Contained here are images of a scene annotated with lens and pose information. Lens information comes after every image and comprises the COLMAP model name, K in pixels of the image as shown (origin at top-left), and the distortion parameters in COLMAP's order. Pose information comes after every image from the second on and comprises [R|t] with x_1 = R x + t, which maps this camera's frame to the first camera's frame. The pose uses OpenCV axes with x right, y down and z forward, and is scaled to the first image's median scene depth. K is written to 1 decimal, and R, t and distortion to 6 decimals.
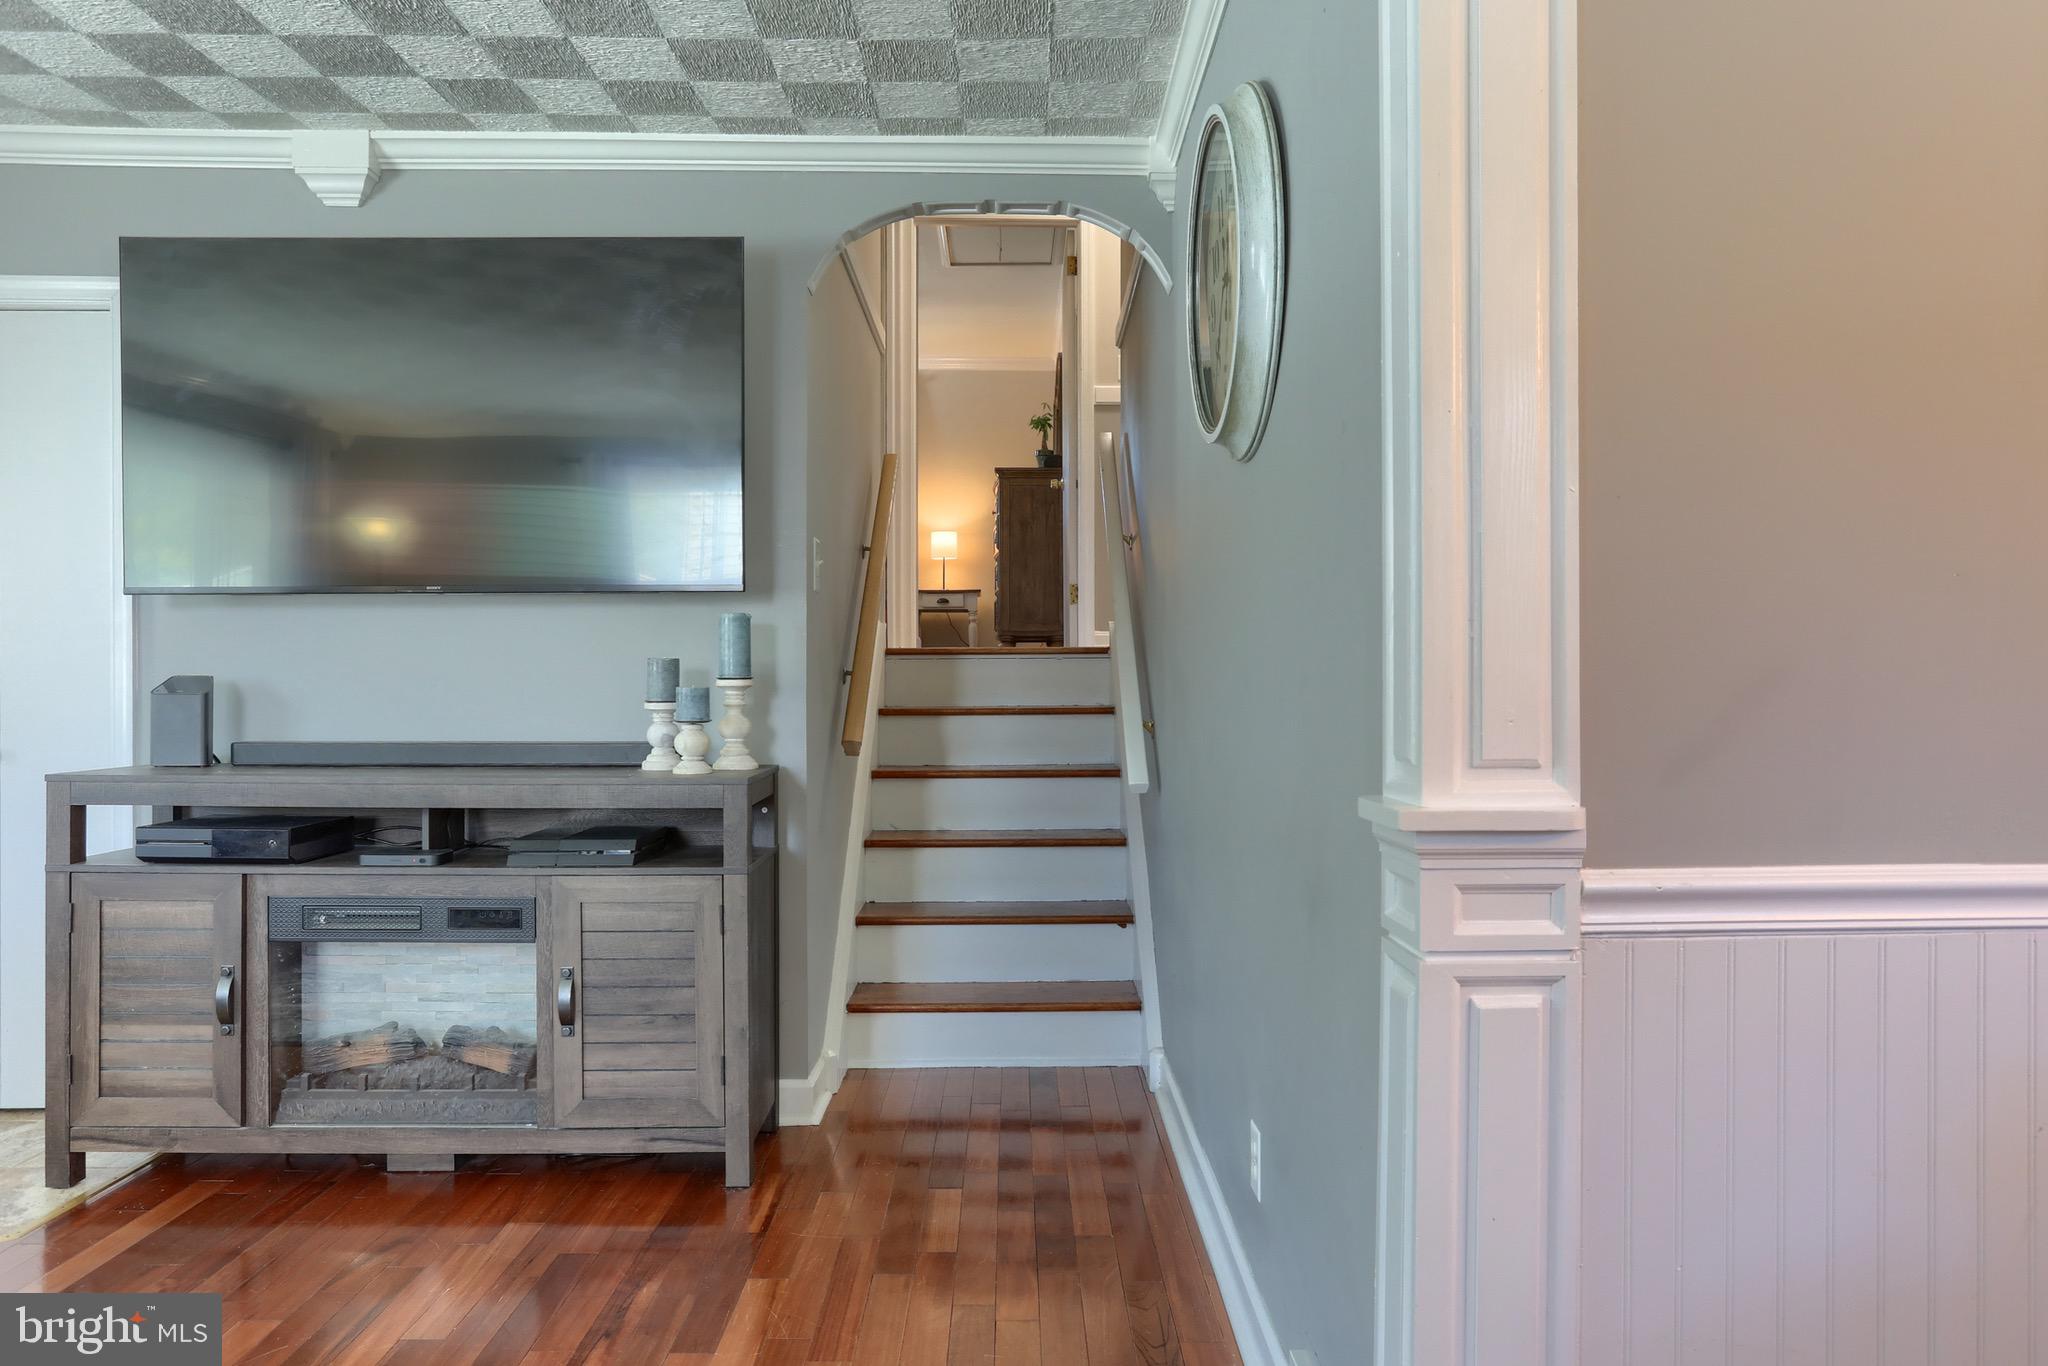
lens RADIAL K [[1273.4, 0, 1023.9], [0, 1273.4, 680.5], [0, 0, 1]] dist [-0.050204, 0.039513]
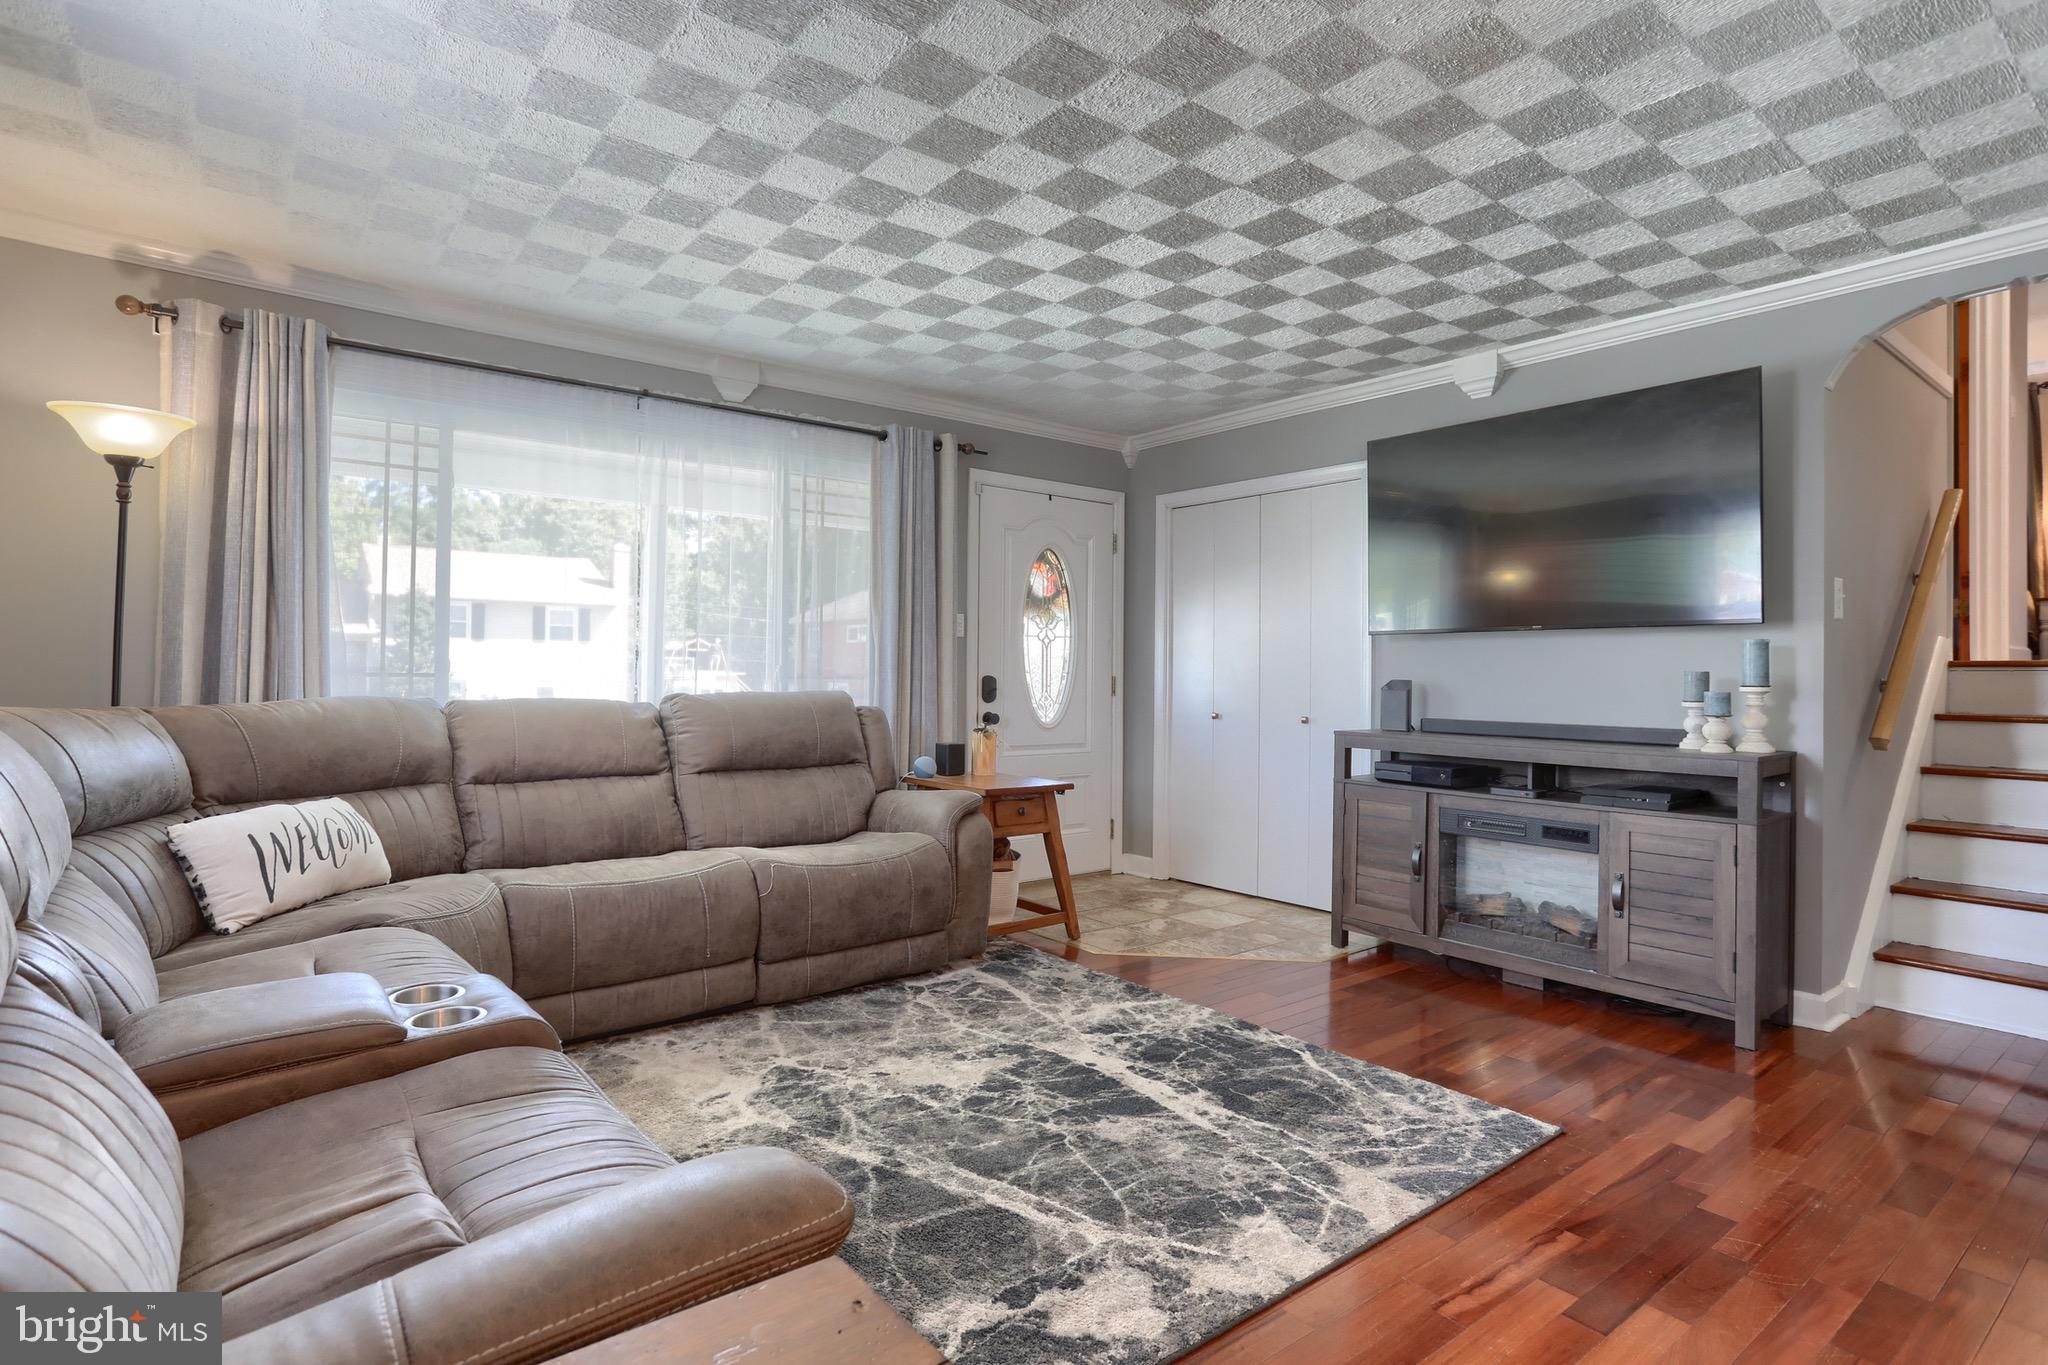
lens RADIAL K [[1022.9, 0, 1029.2], [0, 1022.9, 665.9], [0, 0, 1]] dist [-0.064596, 0.040996]
pose [[0.603651, -0.000412, -0.797249, 0.175543], [-0.013155, 0.999859, -0.010478, -0.002003], [0.797140, 0.016813, 0.603560, -0.307635]]
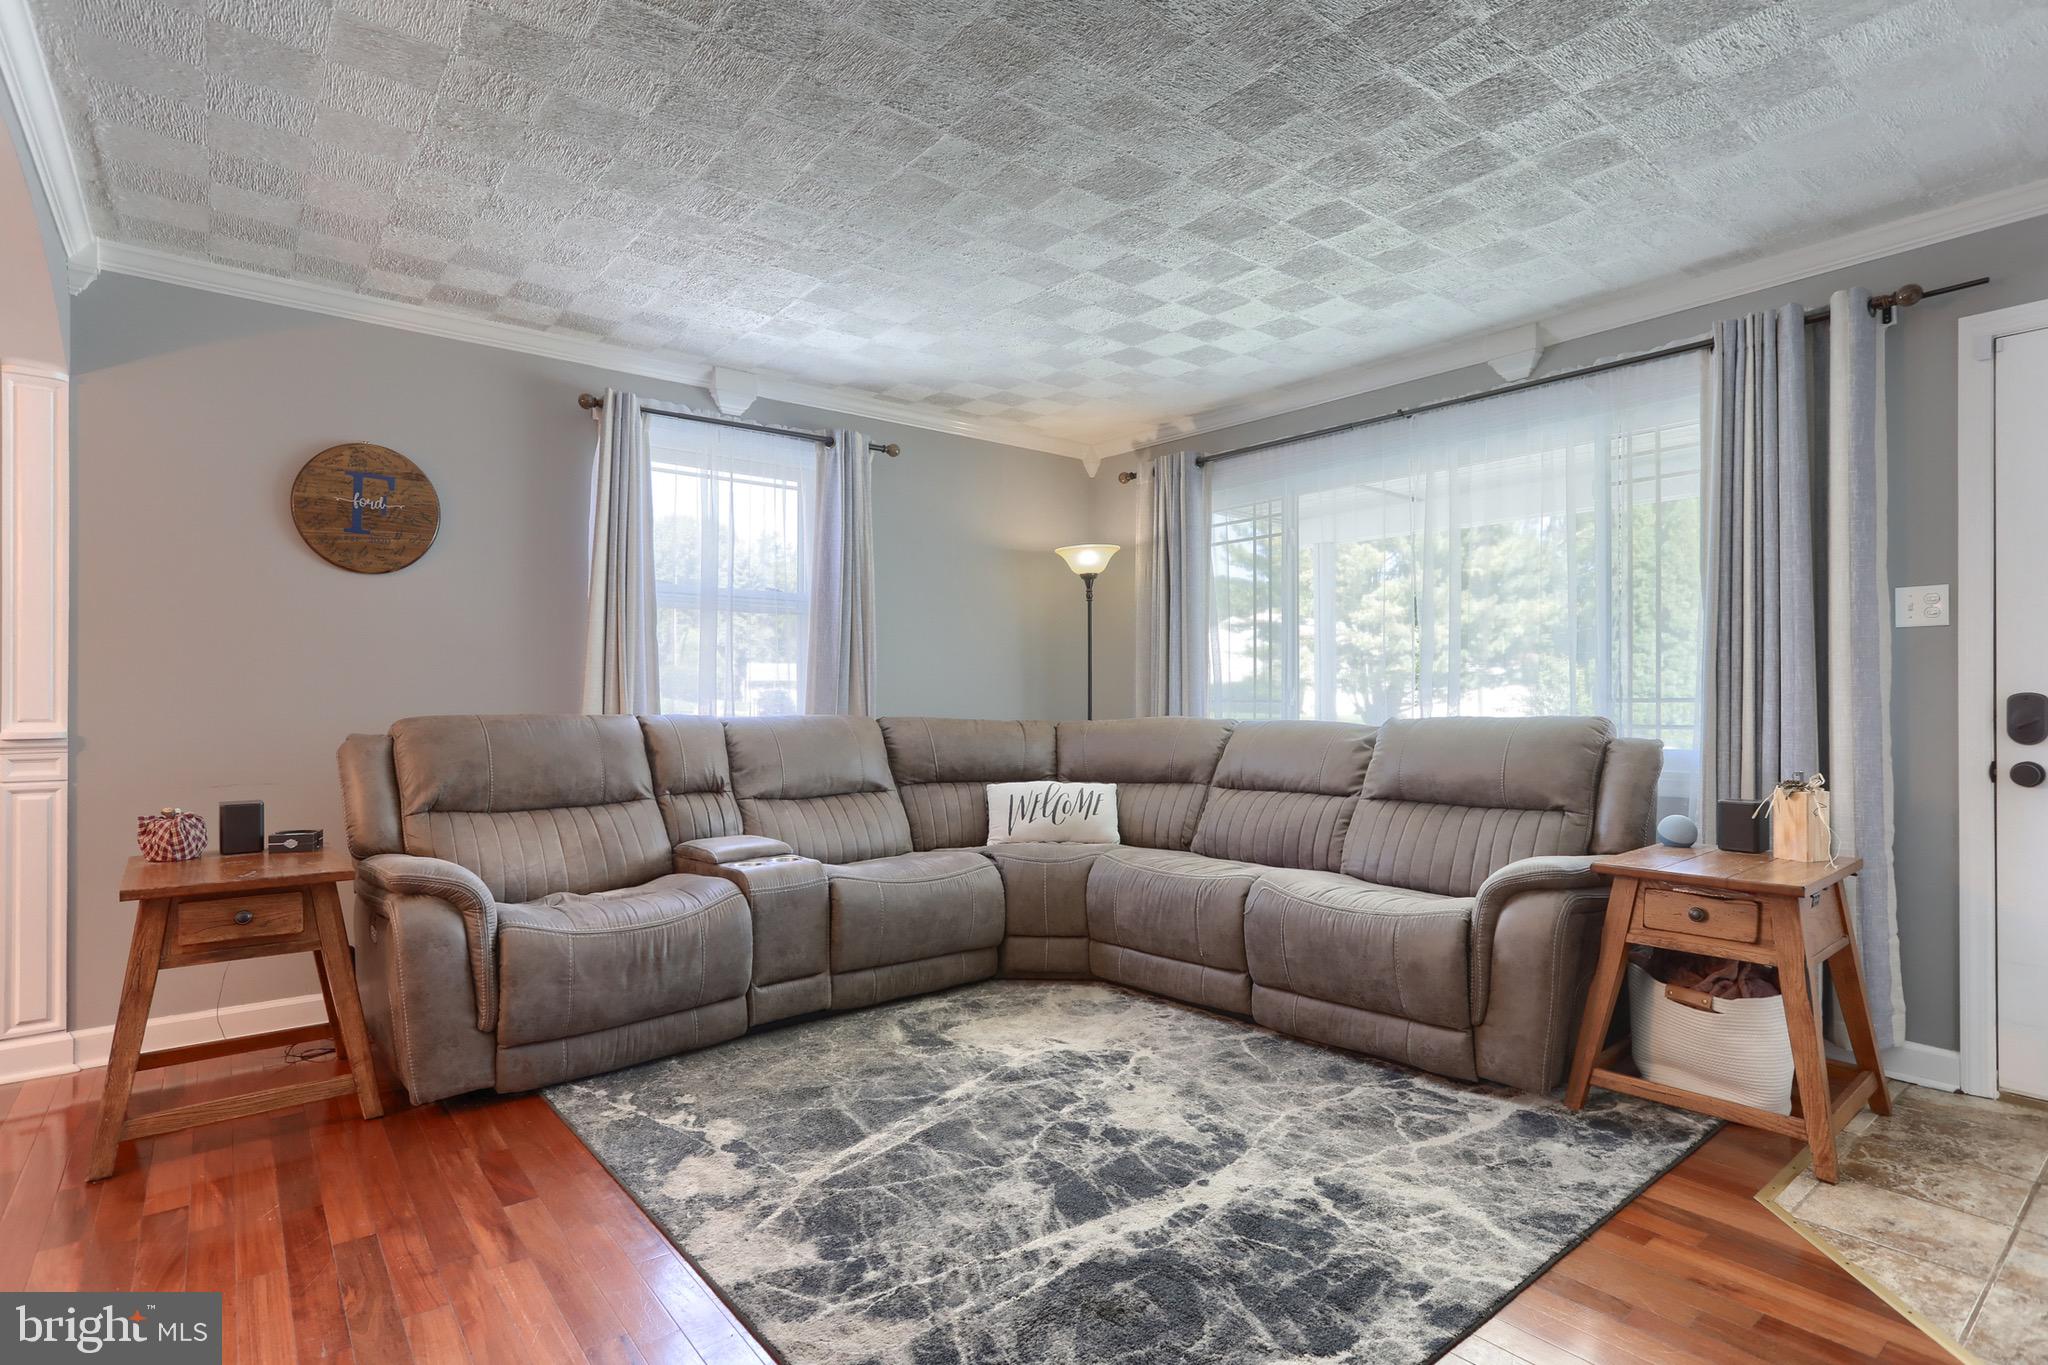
lens RADIAL K [[1051.6, 0, 1015.9], [0, 1051.6, 700.7], [0, 0, 1]] dist [-0.063080, 0.045760]
pose [[-0.792123, 0.001295, -0.610360, 0.018539], [0.000234, 0.999998, 0.001819, 0.002862], [0.610361, 0.001298, -0.792122, 0.944652]]
